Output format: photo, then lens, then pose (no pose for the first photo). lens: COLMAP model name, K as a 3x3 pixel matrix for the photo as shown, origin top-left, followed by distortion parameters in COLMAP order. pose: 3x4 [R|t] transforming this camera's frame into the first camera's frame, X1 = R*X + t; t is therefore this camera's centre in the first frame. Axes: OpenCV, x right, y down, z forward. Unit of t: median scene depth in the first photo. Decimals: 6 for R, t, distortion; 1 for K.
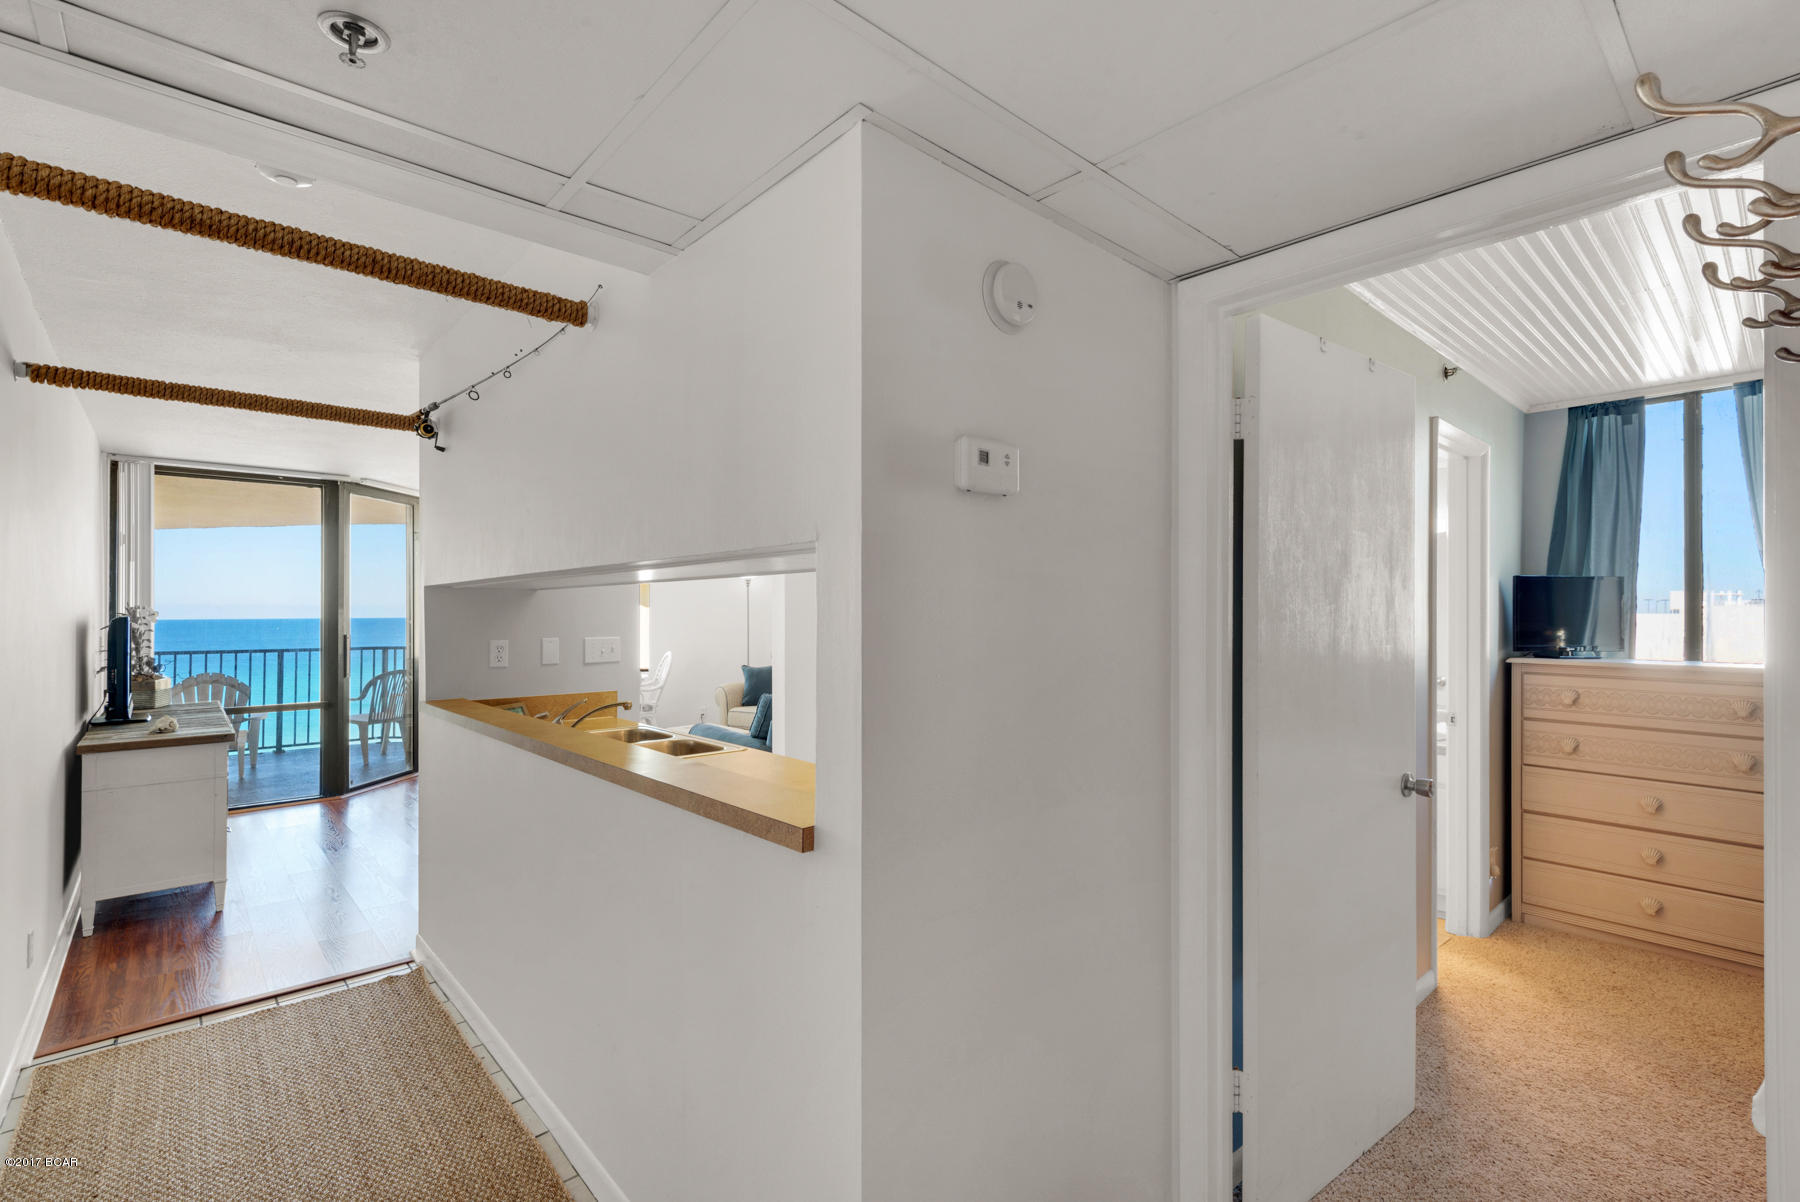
lens RADIAL K [[812.8, 0, 887.8], [0, 812.8, 613.8], [0, 0, 1]] dist [0.031845, -0.010500]
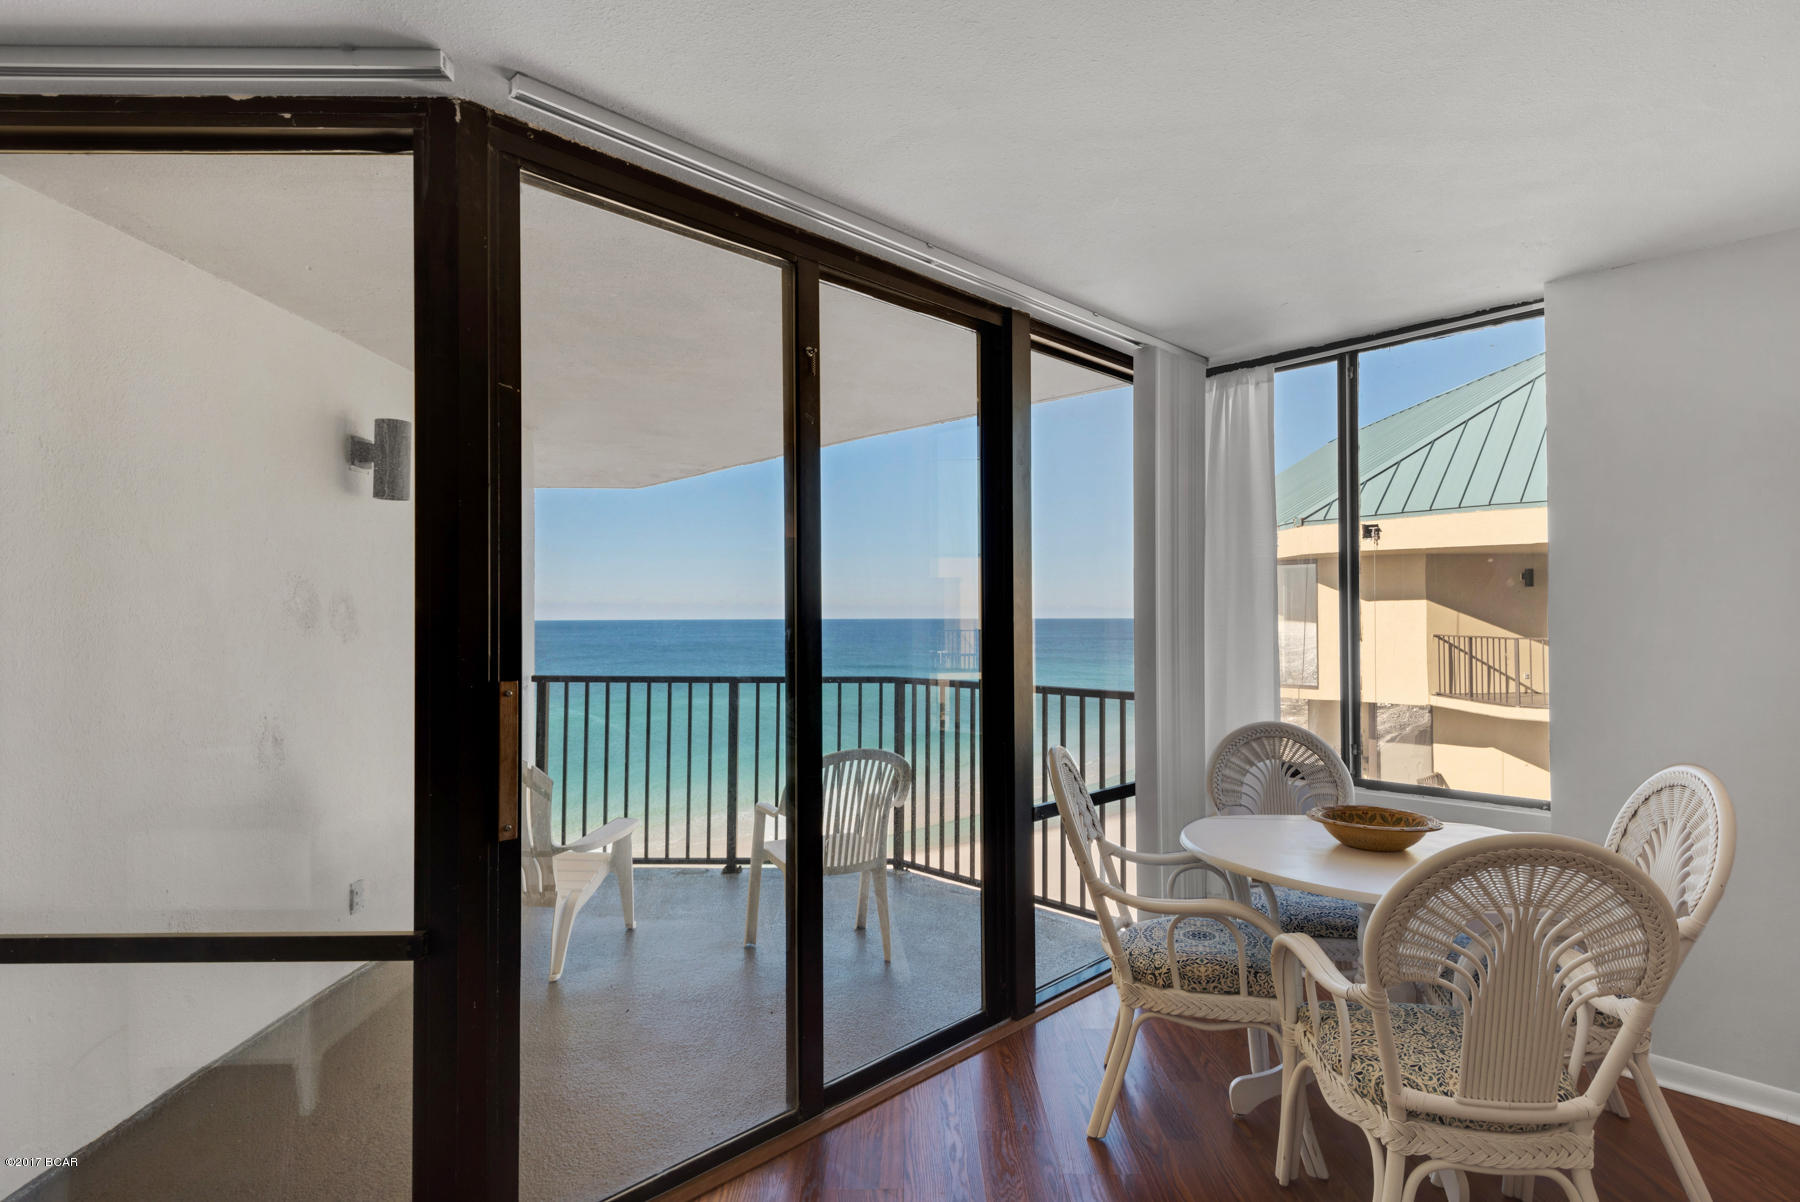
lens RADIAL K [[936.1, 0, 890.3], [0, 936.1, 593.9], [0, 0, 1]] dist [0.025166, -0.002094]
pose [[0.741877, -0.011555, -0.670437, -0.355797], [-0.002057, 0.999808, -0.019507, 0.003171], [0.670533, 0.015851, 0.741710, 0.854452]]
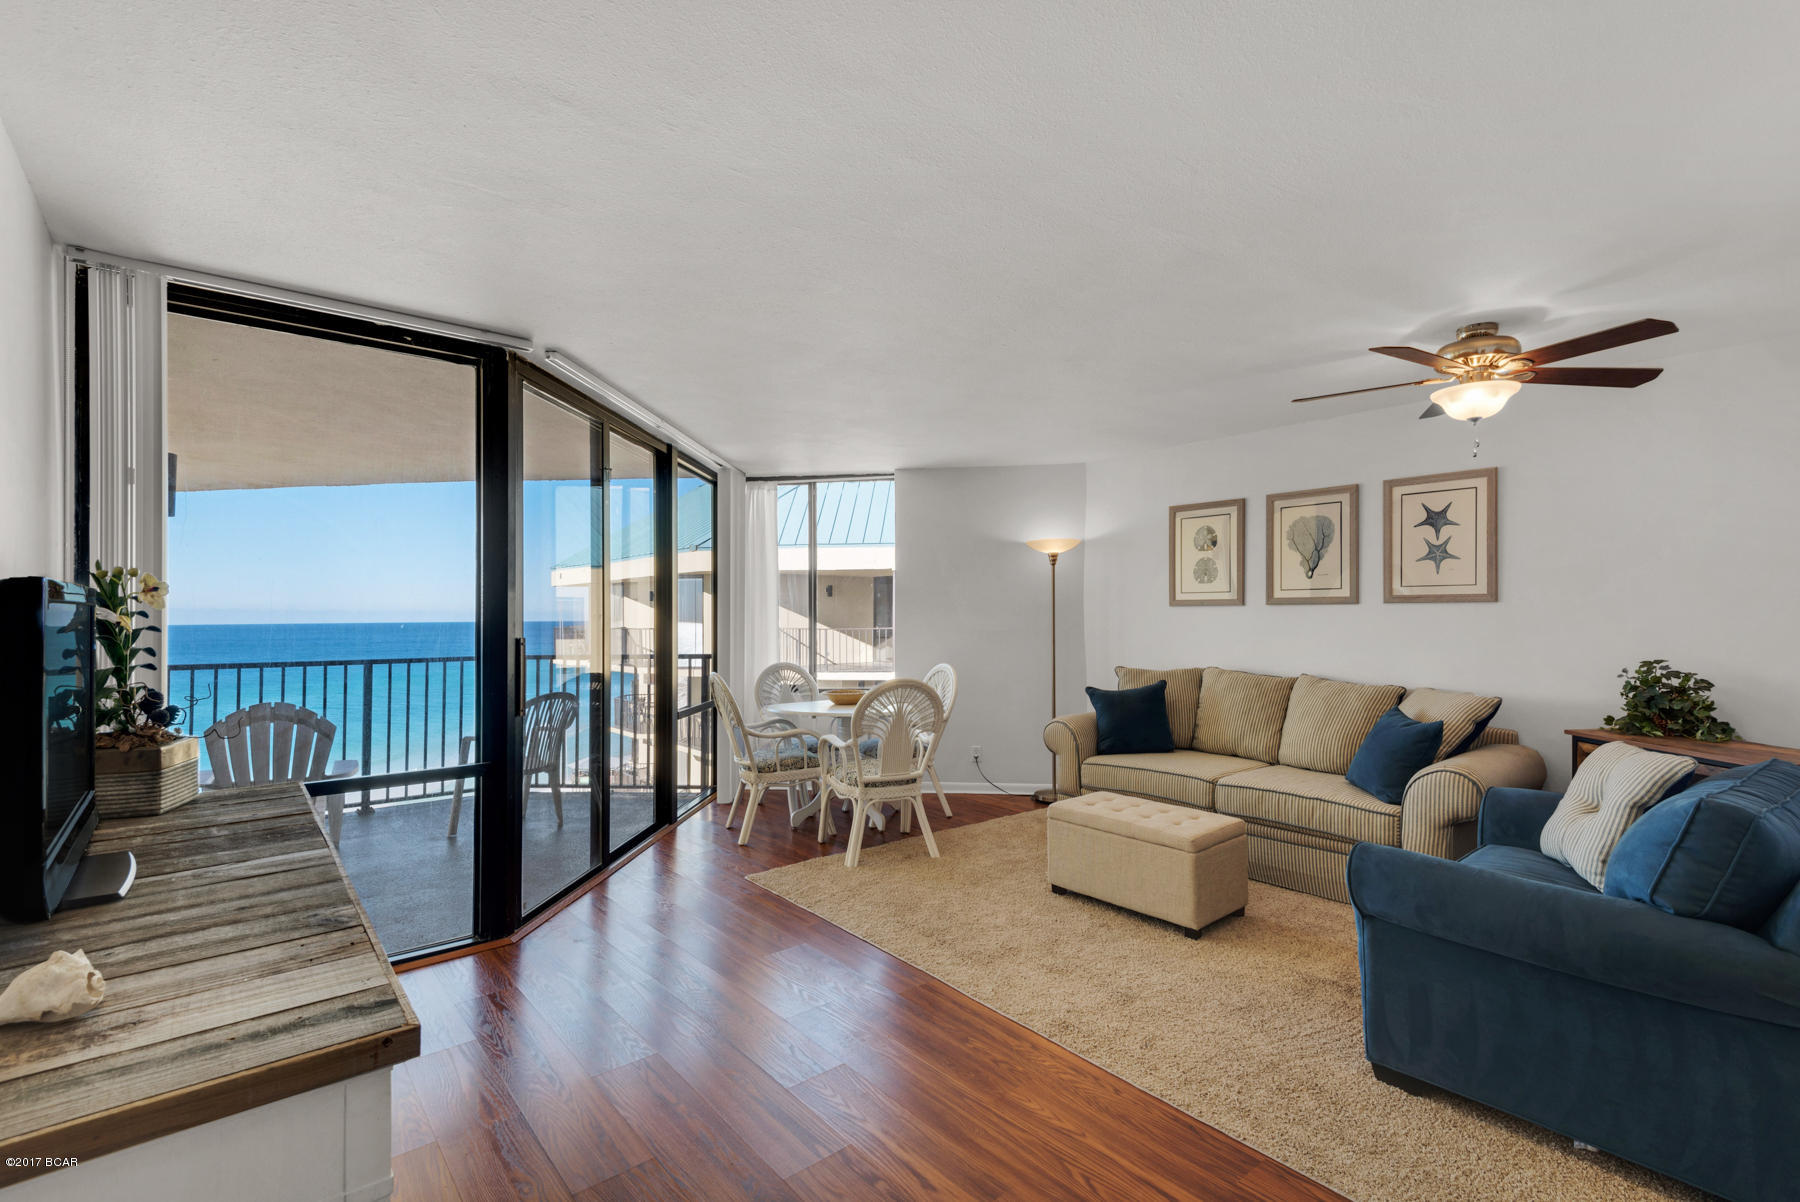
lens RADIAL K [[812.8, 0, 909.0], [0, 812.8, 611.8], [0, 0, 1]] dist [0.031845, -0.010500]
pose [[0.999900, -0.003847, -0.013574, -0.394158], [0.003782, 0.999981, -0.004797, 0.011966], [0.013592, 0.004745, 0.999896, 0.461406]]
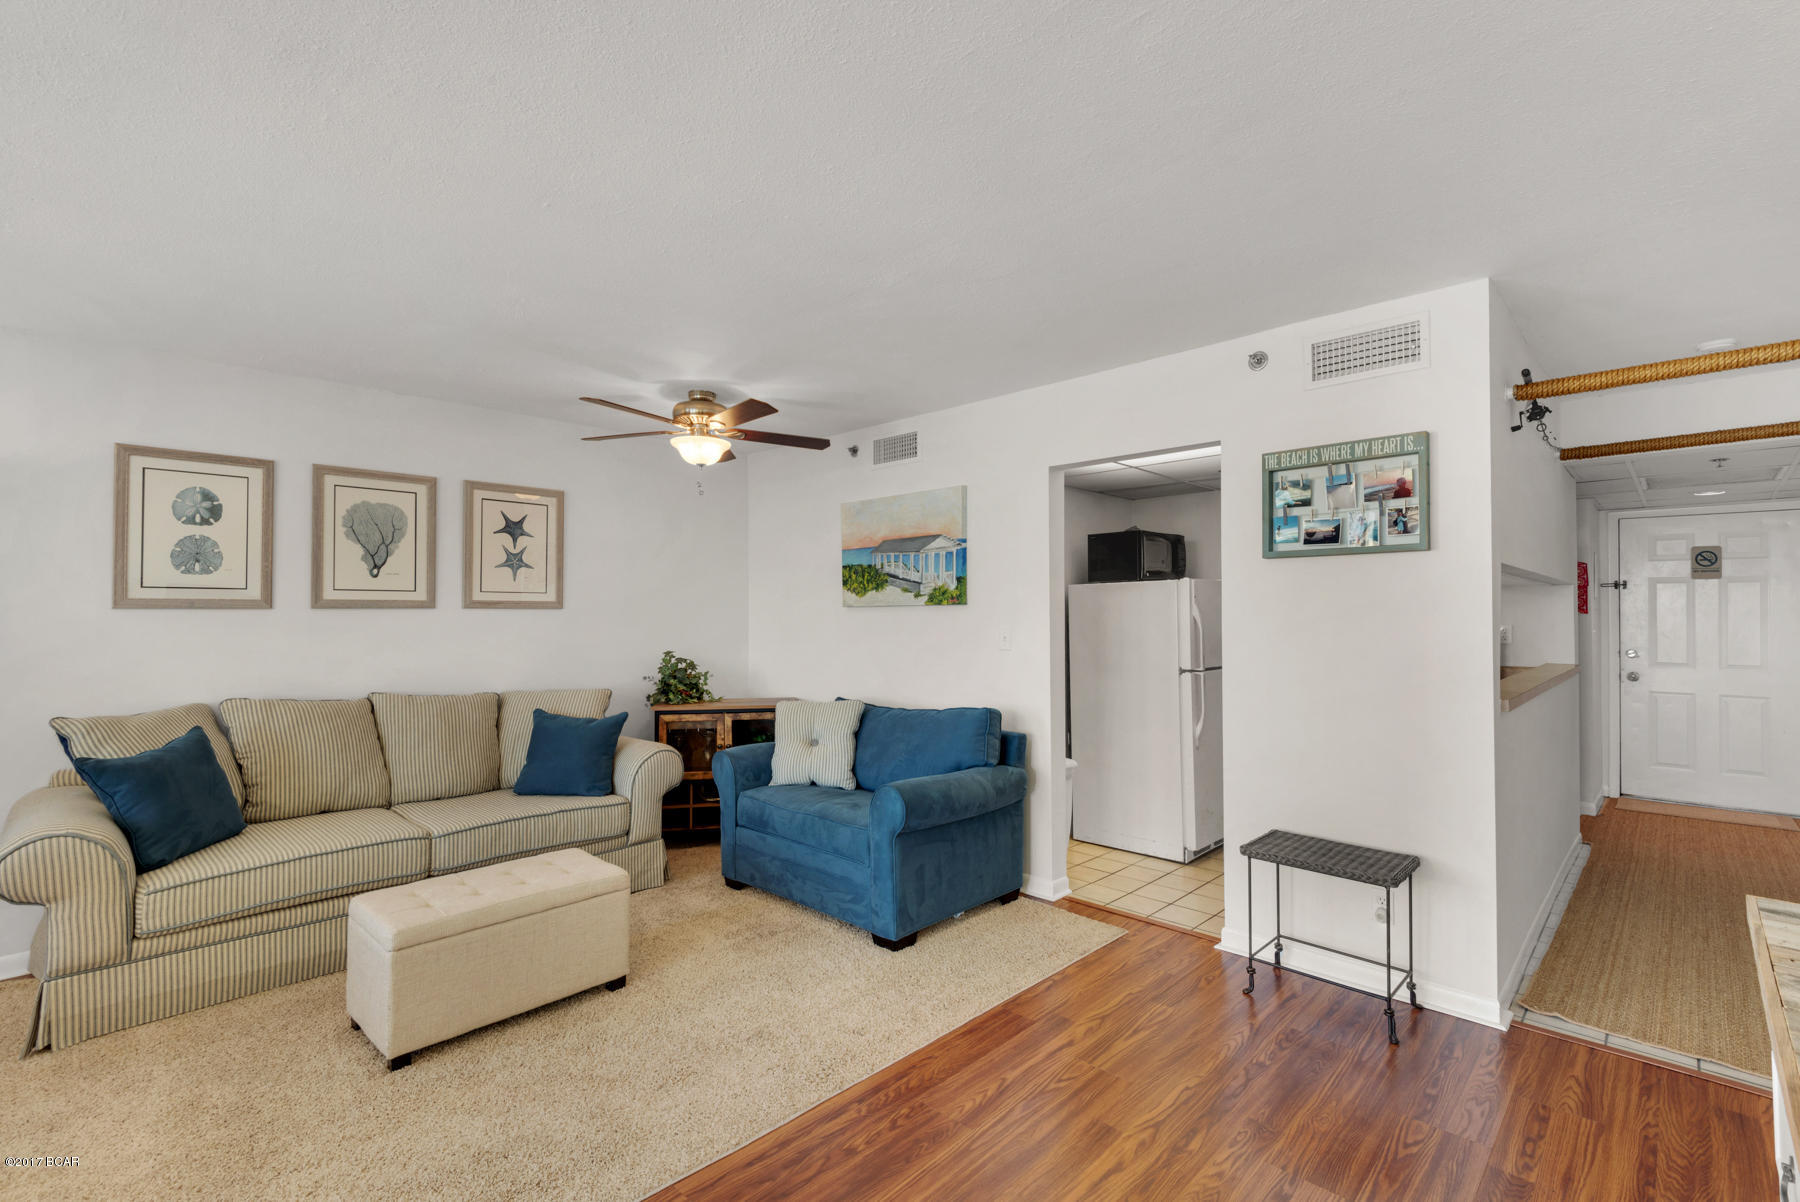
lens RADIAL K [[812.8, 0, 903.3], [0, 812.8, 600.3], [0, 0, 1]] dist [0.031845, -0.010500]
pose [[-0.088121, 0.020238, 0.995904, -0.691692], [0.005460, 0.999788, -0.019834, 0.011397], [-0.996095, 0.003690, -0.088213, 0.862238]]
